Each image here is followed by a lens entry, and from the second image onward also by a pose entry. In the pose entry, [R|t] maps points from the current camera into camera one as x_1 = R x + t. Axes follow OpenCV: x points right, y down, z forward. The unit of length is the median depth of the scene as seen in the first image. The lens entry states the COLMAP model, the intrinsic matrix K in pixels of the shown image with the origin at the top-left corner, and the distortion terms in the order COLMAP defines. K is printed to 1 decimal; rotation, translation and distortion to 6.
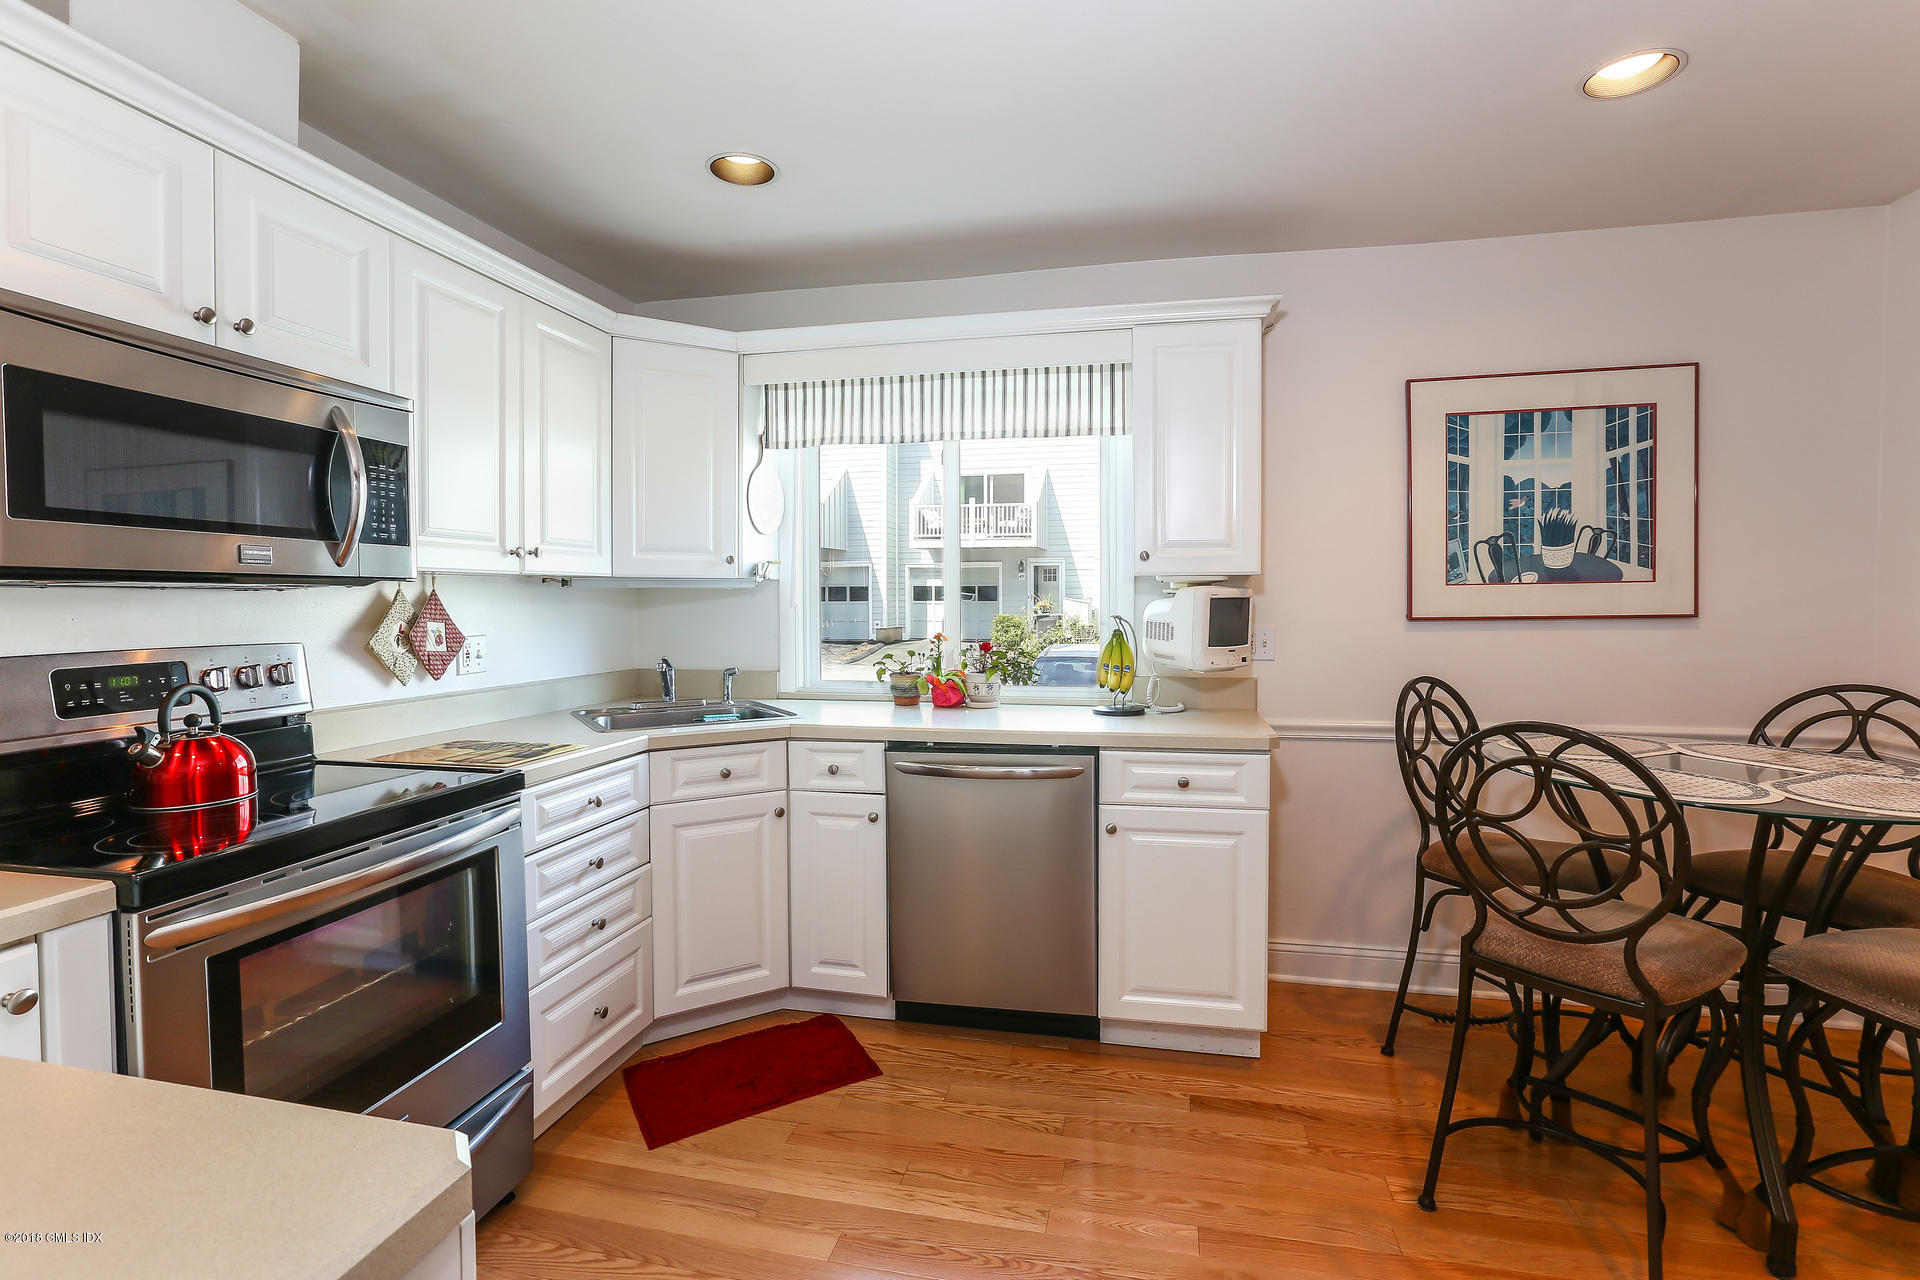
lens RADIAL K [[896.0, 0, 960.0], [0, 896.0, 640.0], [0, 0, 1]] dist [-0.021940, 0.000232]
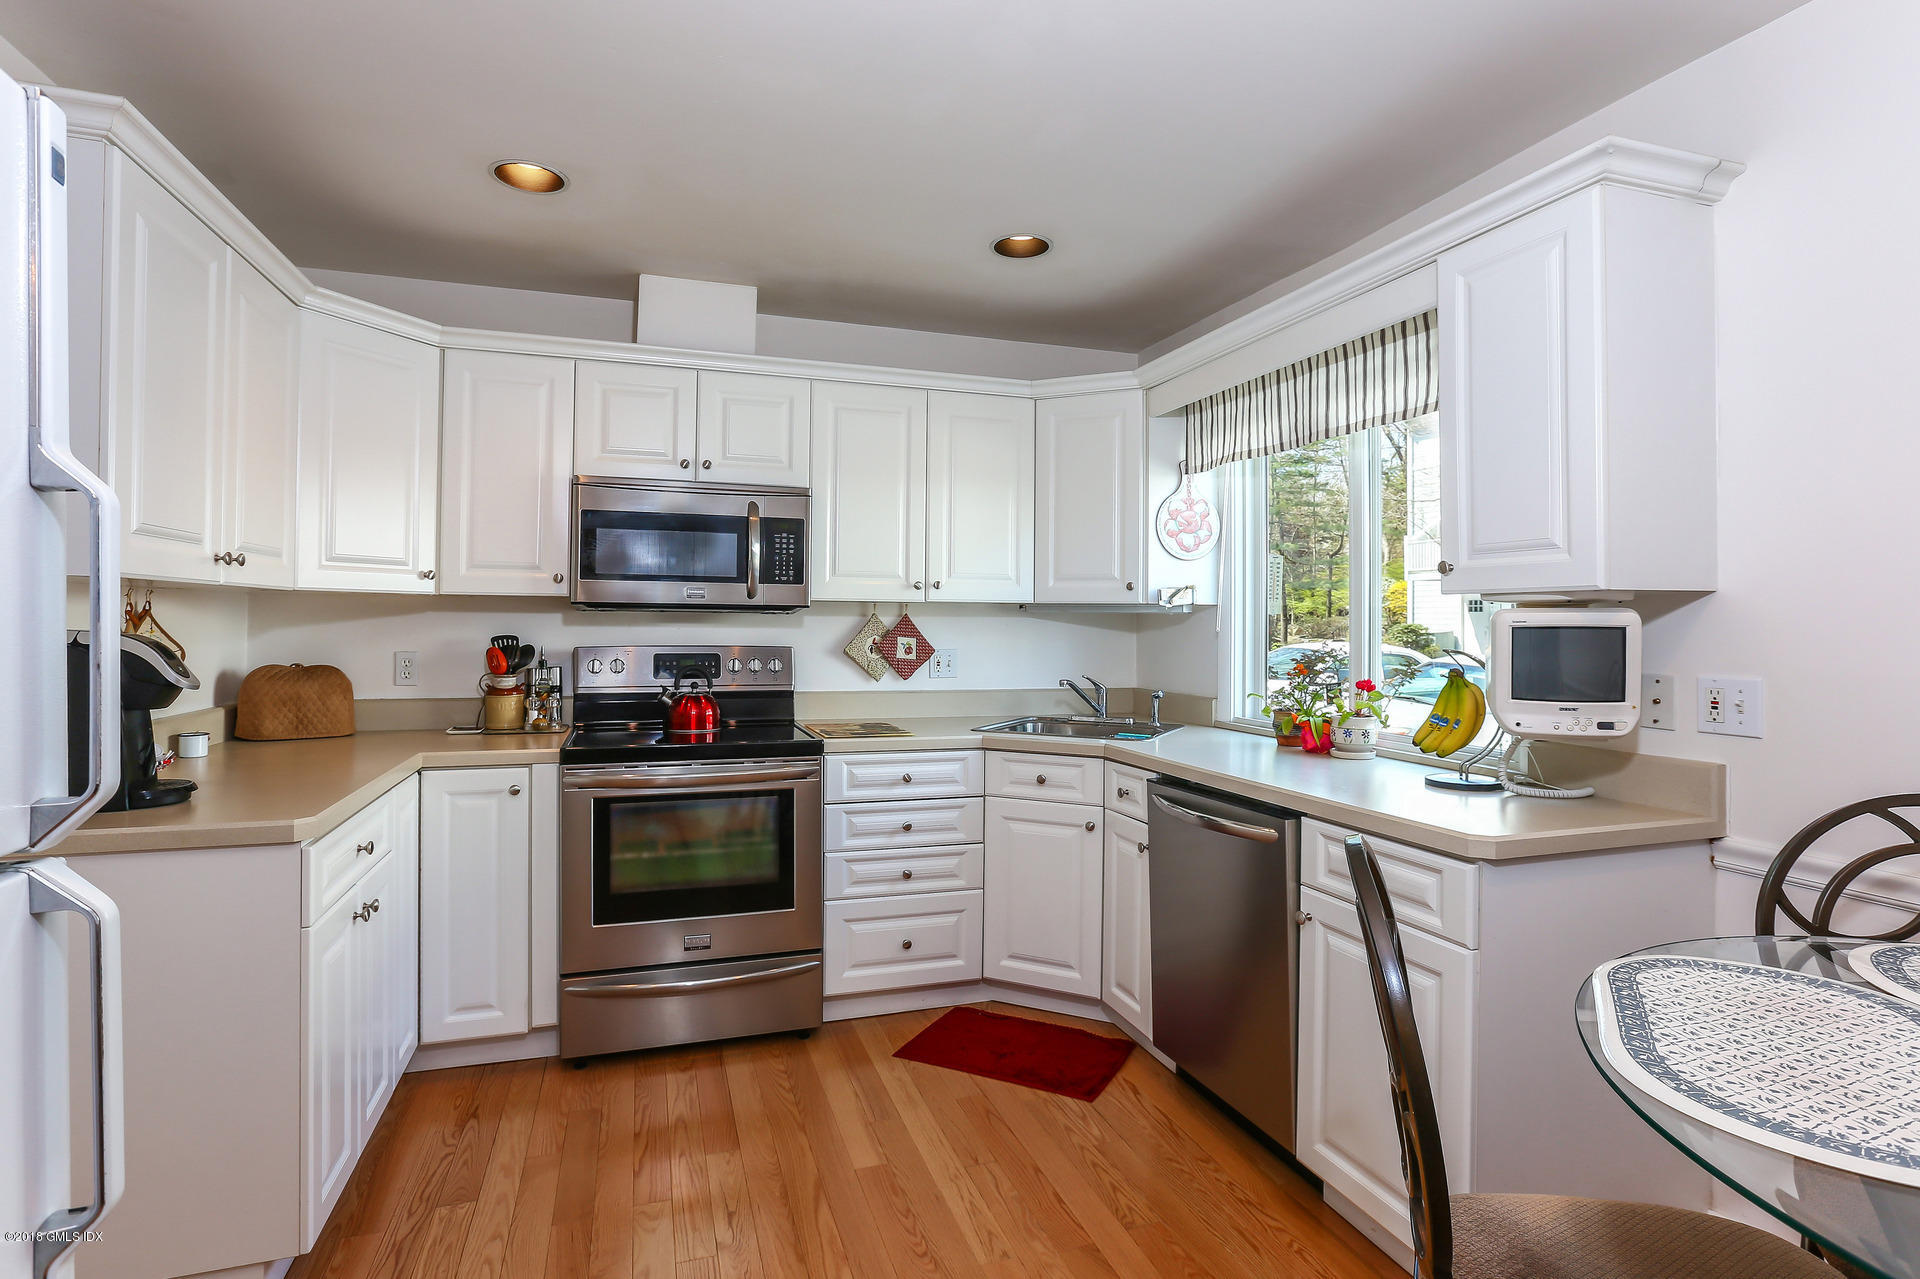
lens RADIAL K [[957.5, 0, 960.0], [0, 957.5, 639.5], [0, 0, 1]] dist [-0.001053, 0.000020]
pose [[0.525970, 0.020833, -0.850248, 0.708541], [-0.050986, 0.998674, -0.007070, -0.010730], [0.848973, 0.047069, 0.526335, 0.285319]]
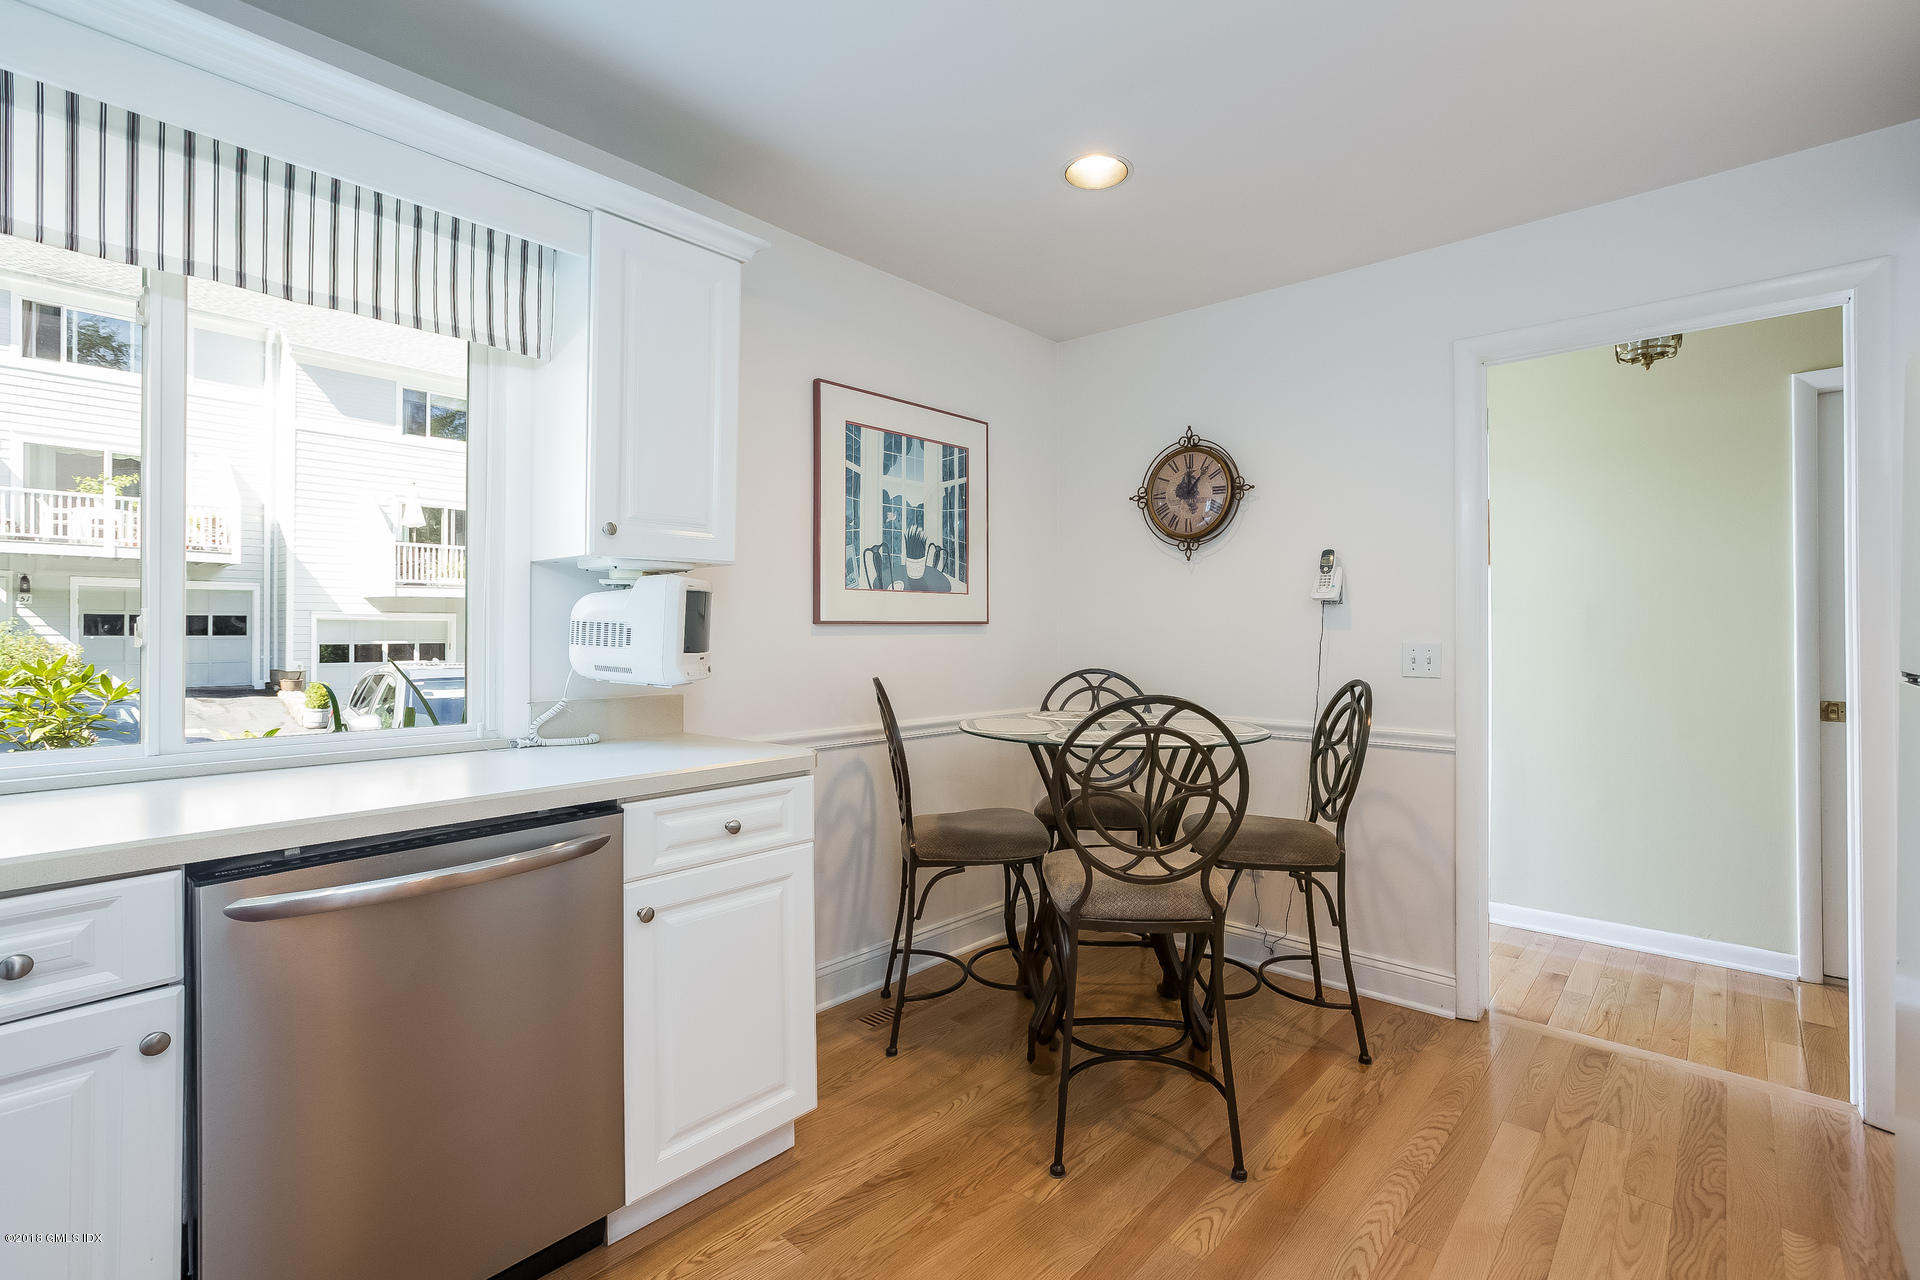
lens RADIAL K [[896.0, 0, 960.0], [0, 896.0, 640.0], [0, 0, 1]] dist [-0.021940, 0.000232]
pose [[0.440572, 0.003462, 0.897710, -0.327450], [0.037432, 0.999052, -0.022224, 0.024687], [-0.896936, 0.043394, 0.440025, 0.467989]]
